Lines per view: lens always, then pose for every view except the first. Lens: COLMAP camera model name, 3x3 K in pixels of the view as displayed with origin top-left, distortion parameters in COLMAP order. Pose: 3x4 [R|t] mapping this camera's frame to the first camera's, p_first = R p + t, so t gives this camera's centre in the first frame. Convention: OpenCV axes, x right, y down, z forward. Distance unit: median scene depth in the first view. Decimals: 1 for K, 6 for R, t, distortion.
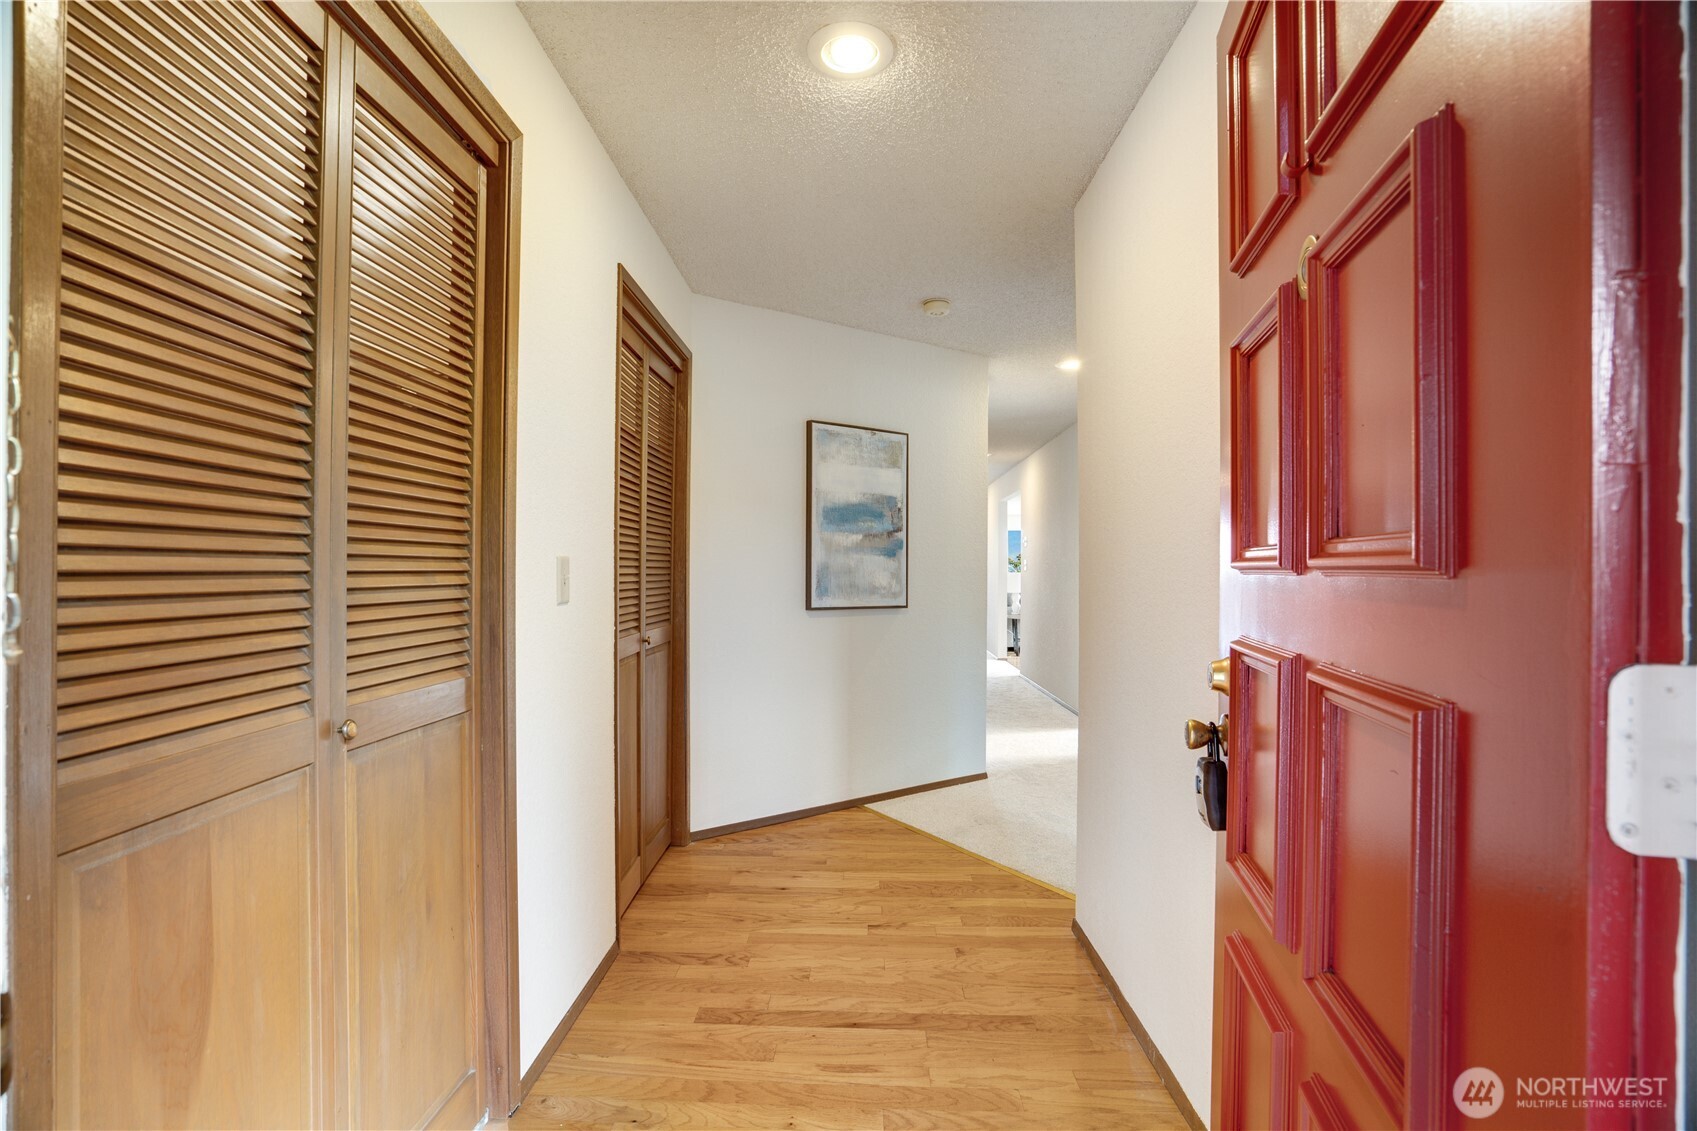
lens RADIAL K [[775.3, 0, 847.1], [0, 775.3, 568.1], [0, 0, 1]] dist [-0.043207, 0.004862]
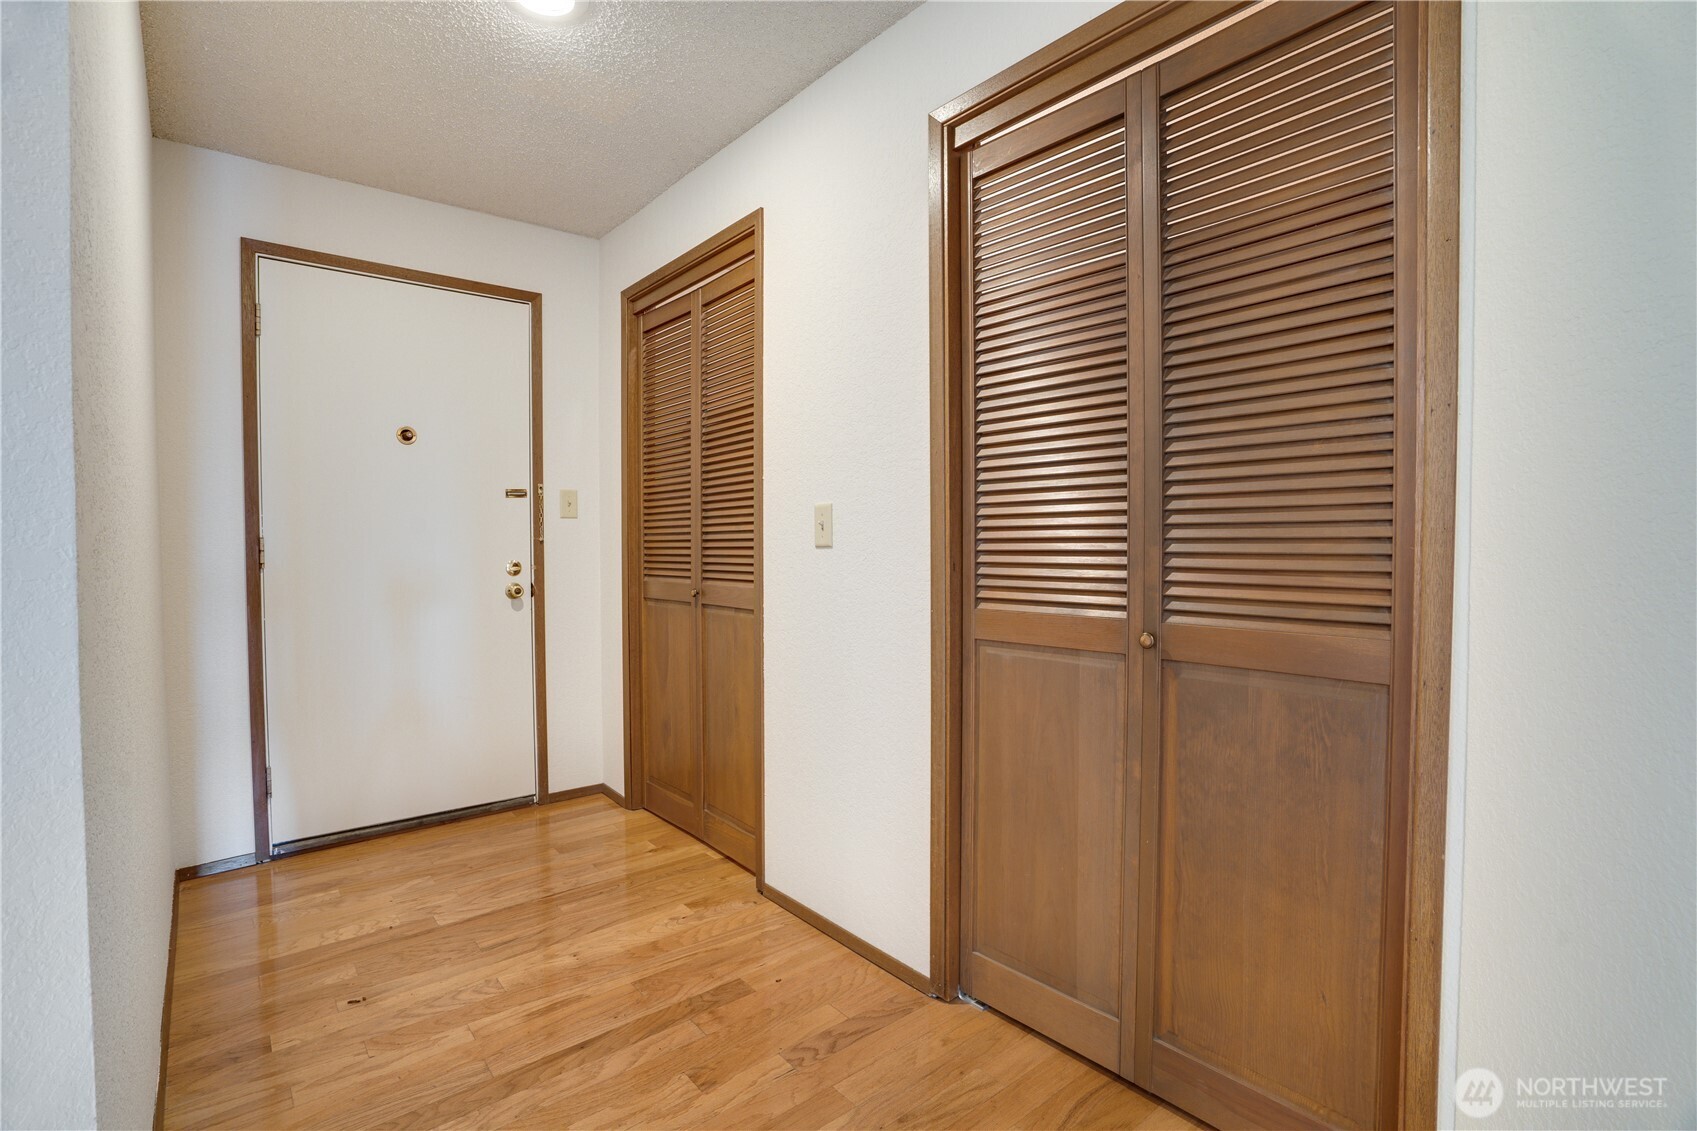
lens RADIAL K [[775.3, 0, 855.1], [0, 775.3, 568.2], [0, 0, 1]] dist [-0.043207, 0.004862]
pose [[-0.743050, 0.004540, -0.669220, 0.347583], [-0.004247, 0.999925, 0.011500, 0.053770], [0.669222, 0.011388, -0.742975, 1.828003]]
